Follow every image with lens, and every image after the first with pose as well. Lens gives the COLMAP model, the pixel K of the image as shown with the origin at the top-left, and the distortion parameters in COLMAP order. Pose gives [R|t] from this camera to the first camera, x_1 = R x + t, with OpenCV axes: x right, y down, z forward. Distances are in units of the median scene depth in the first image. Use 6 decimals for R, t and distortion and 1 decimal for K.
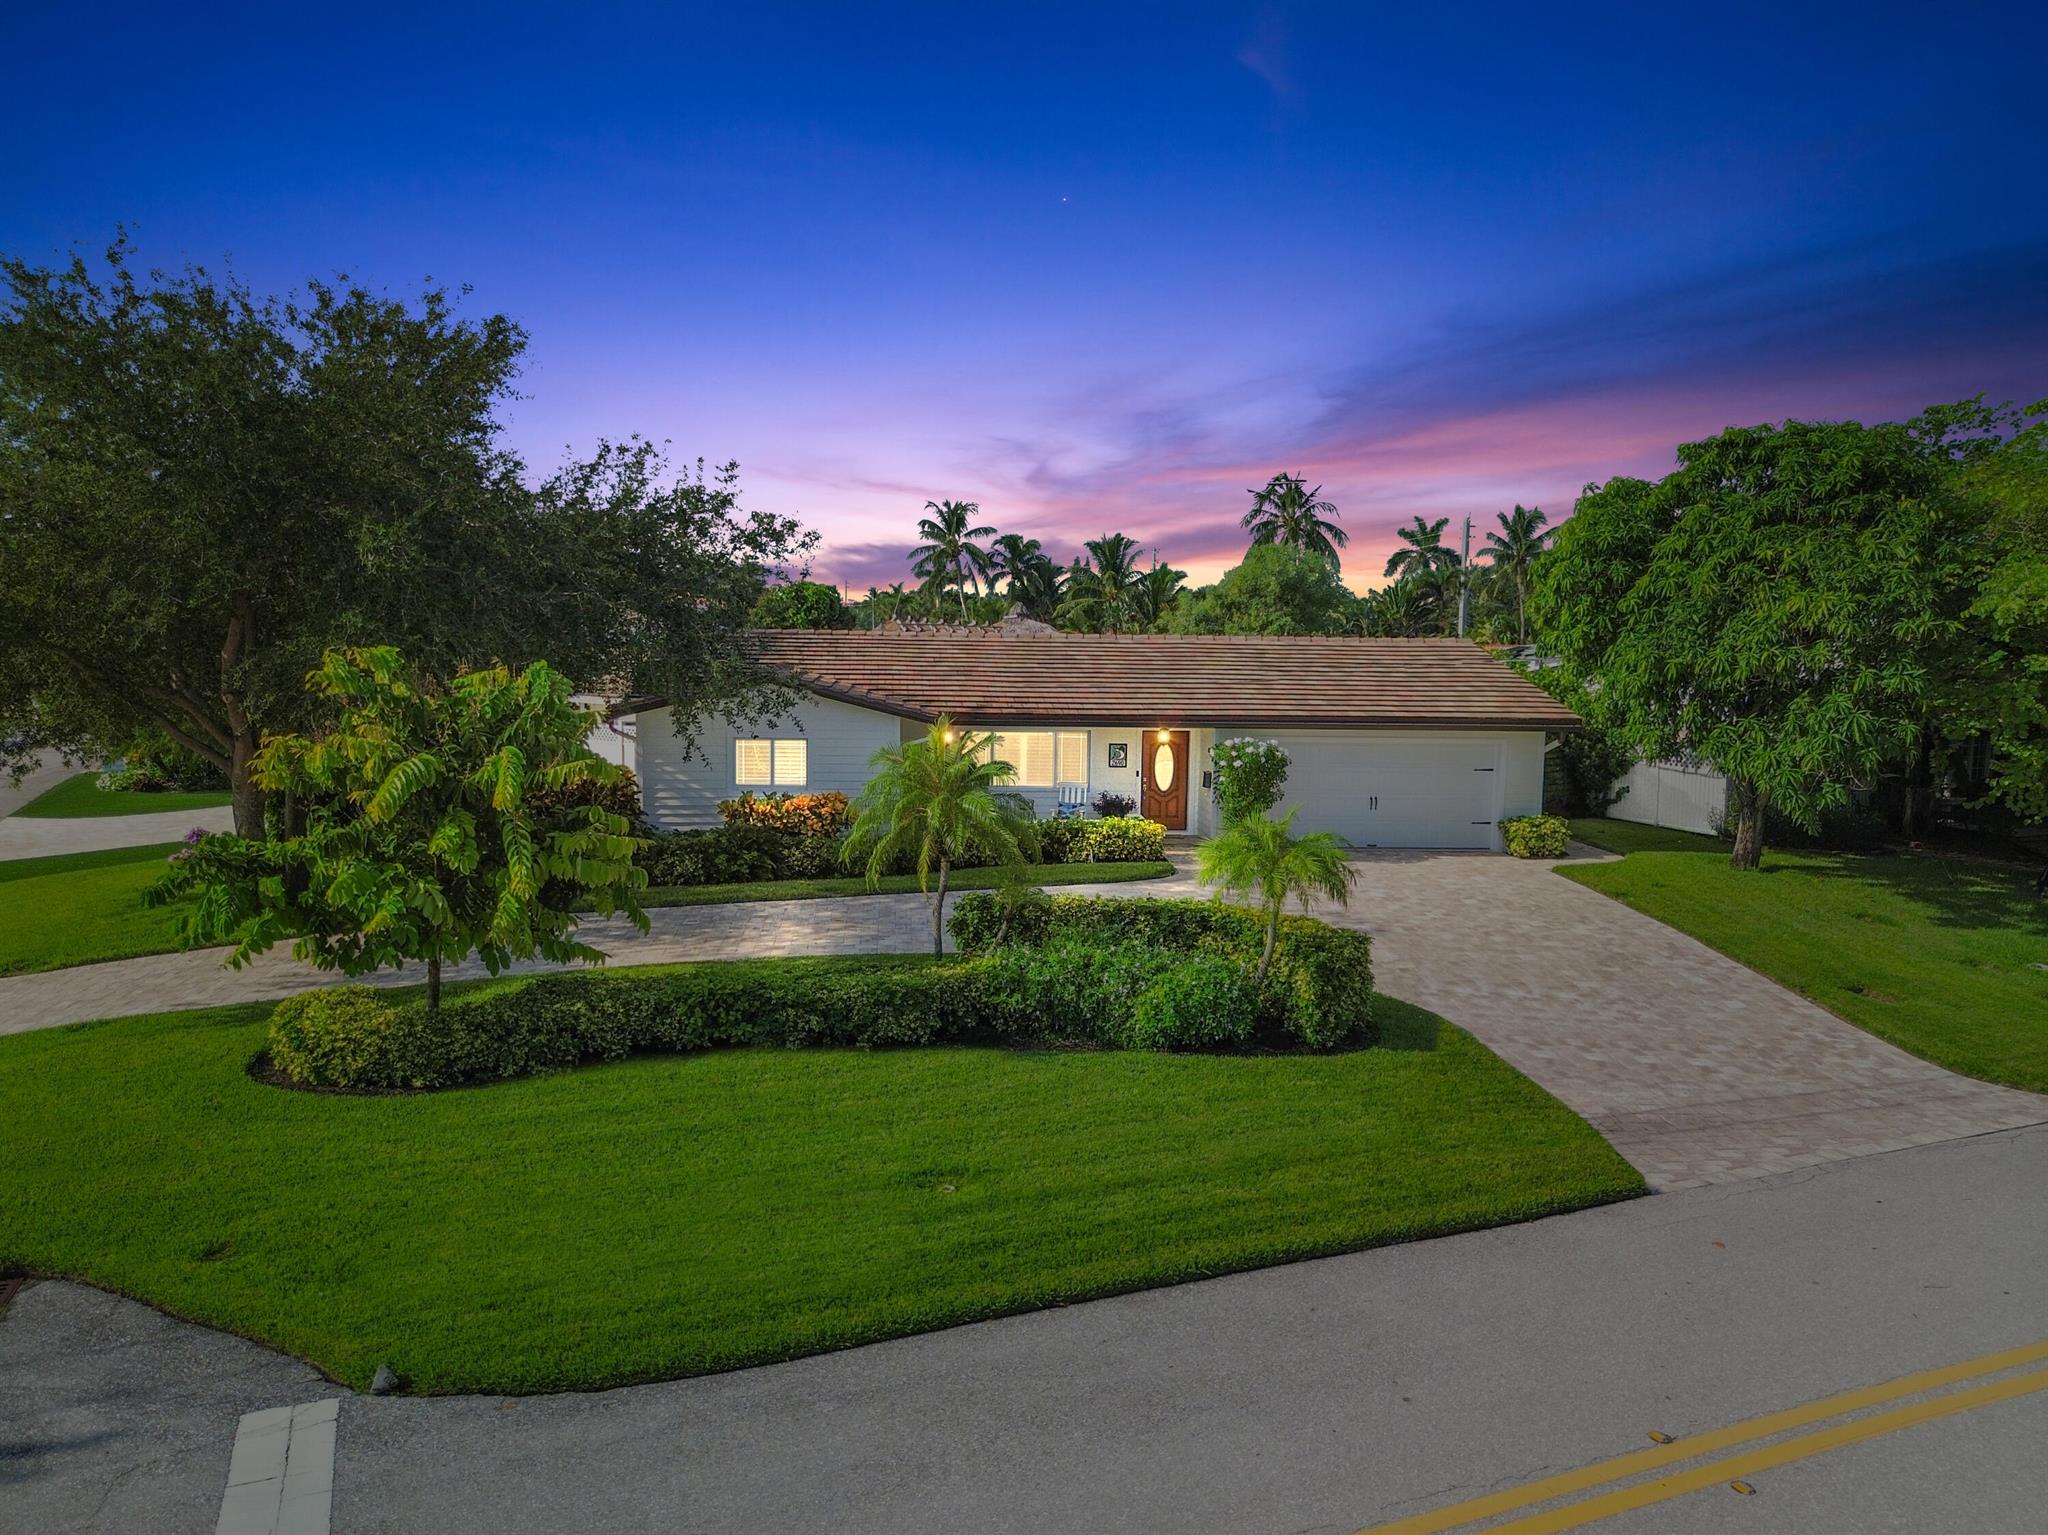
lens RADIAL K [[1482.4, 0, 1024.0], [0, 1482.4, 767.5], [0, 0, 1]] dist [0.056802, -0.049235]
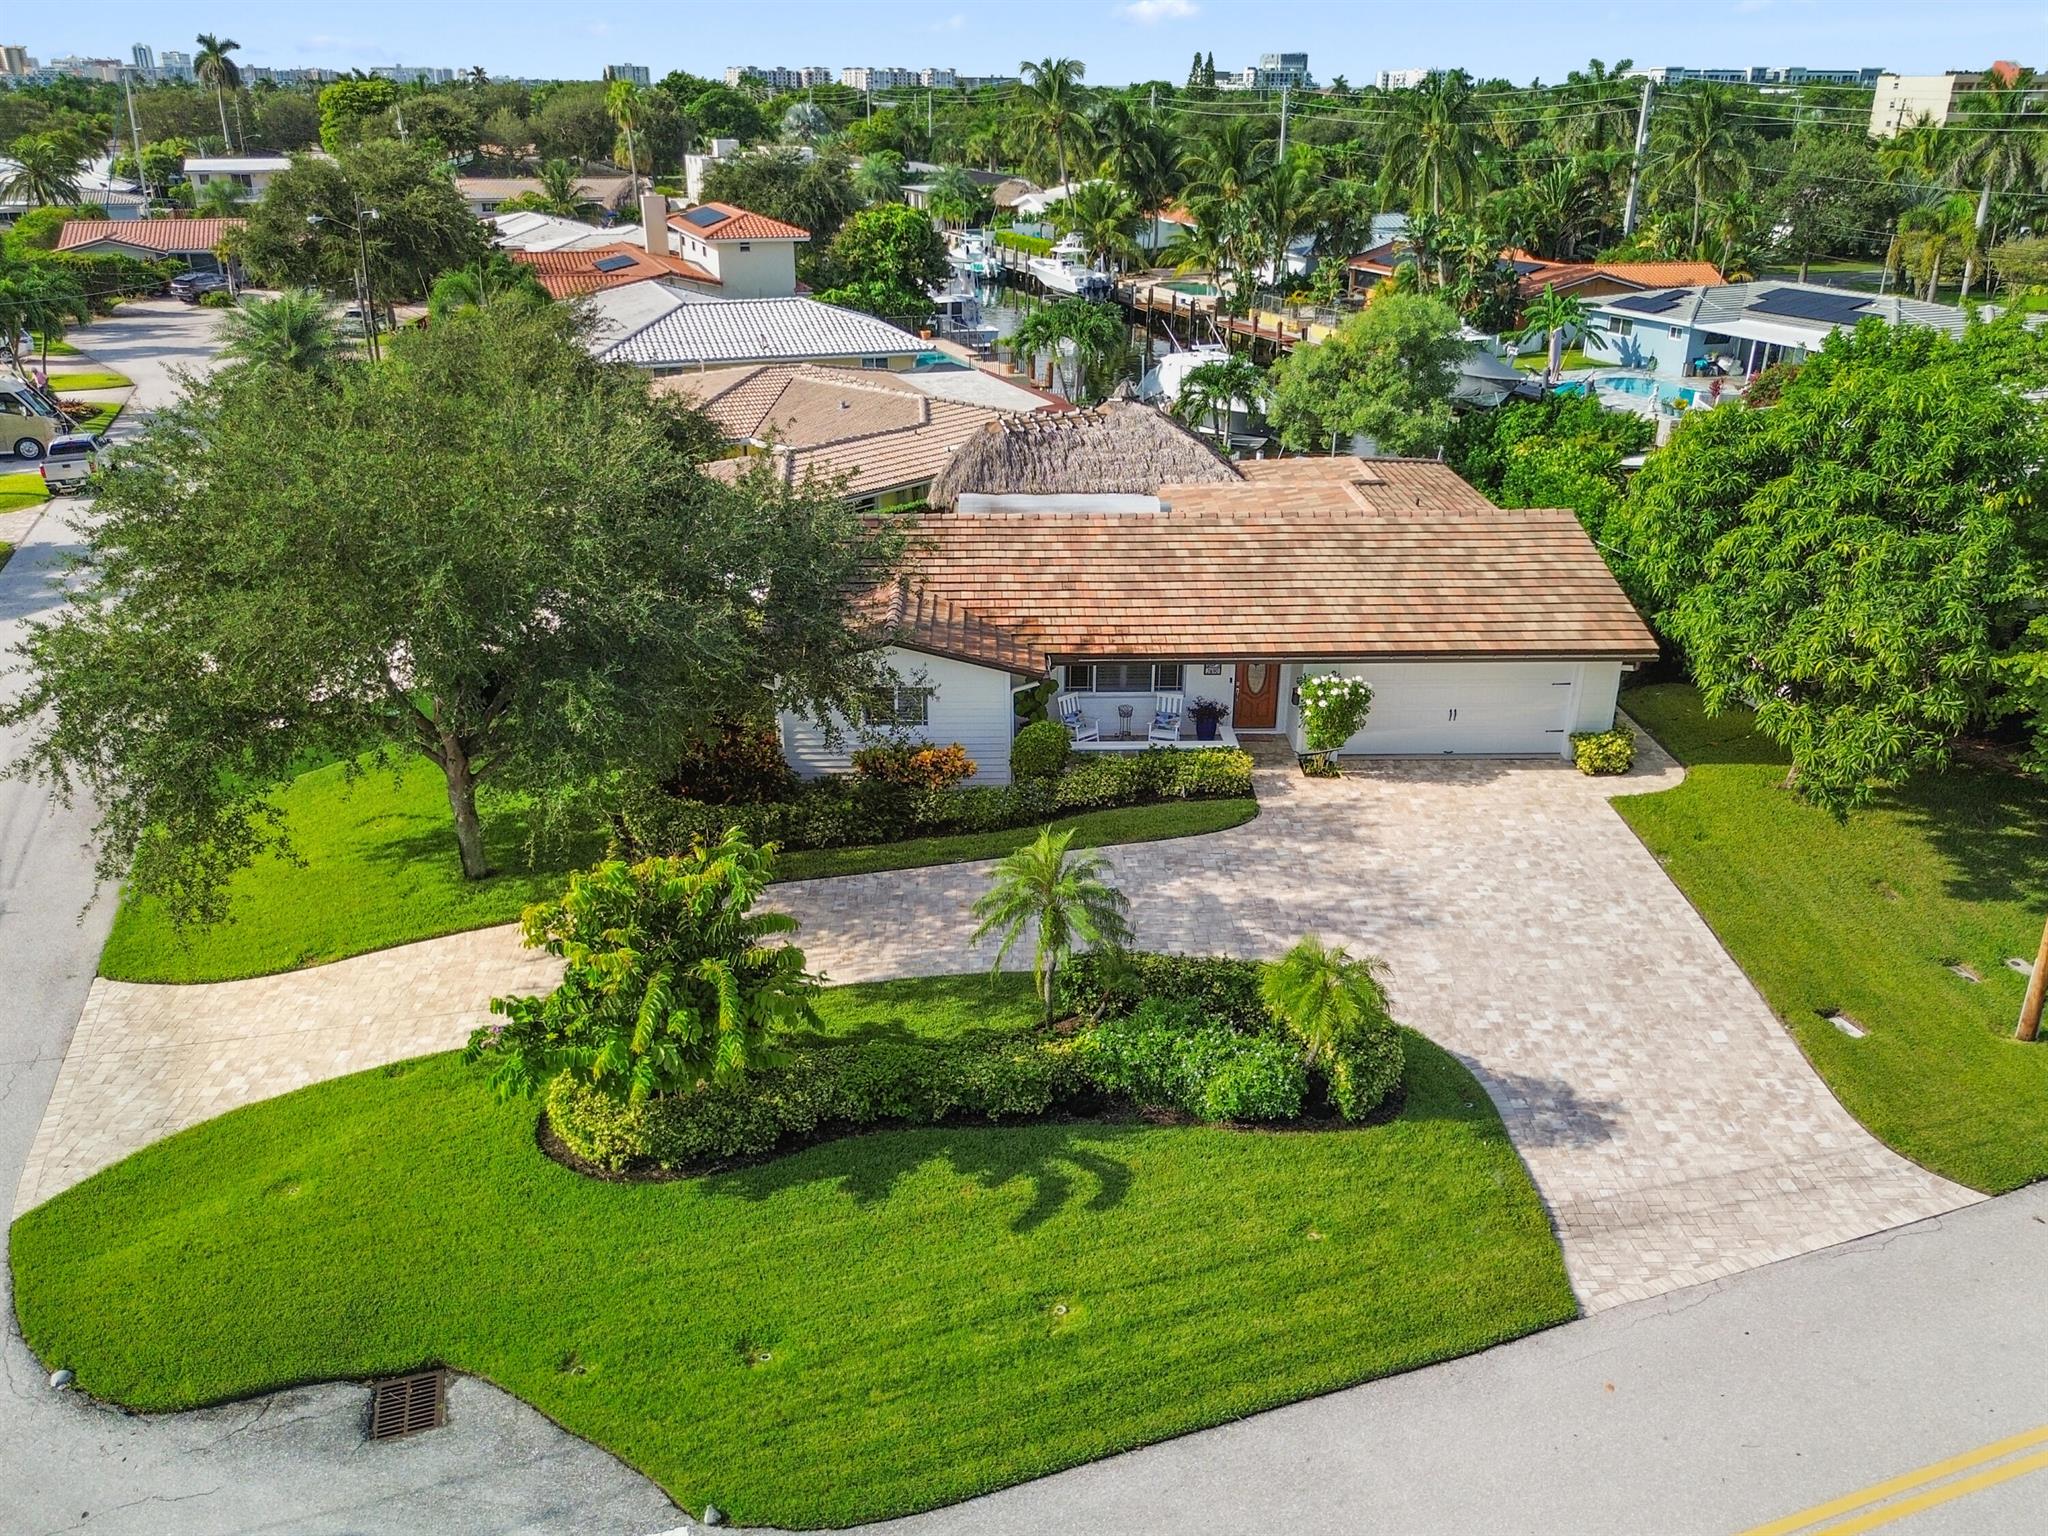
lens RADIAL K [[1592.7, 0, 1024.0], [0, 1592.7, 768.0], [0, 0, 1]] dist [0.039318, -0.007169]
pose [[0.997898, 0.013713, -0.063329, 0.001514], [0.006038, 0.953419, 0.301589, -0.402246], [0.064515, -0.301338, 0.951333, -0.170956]]
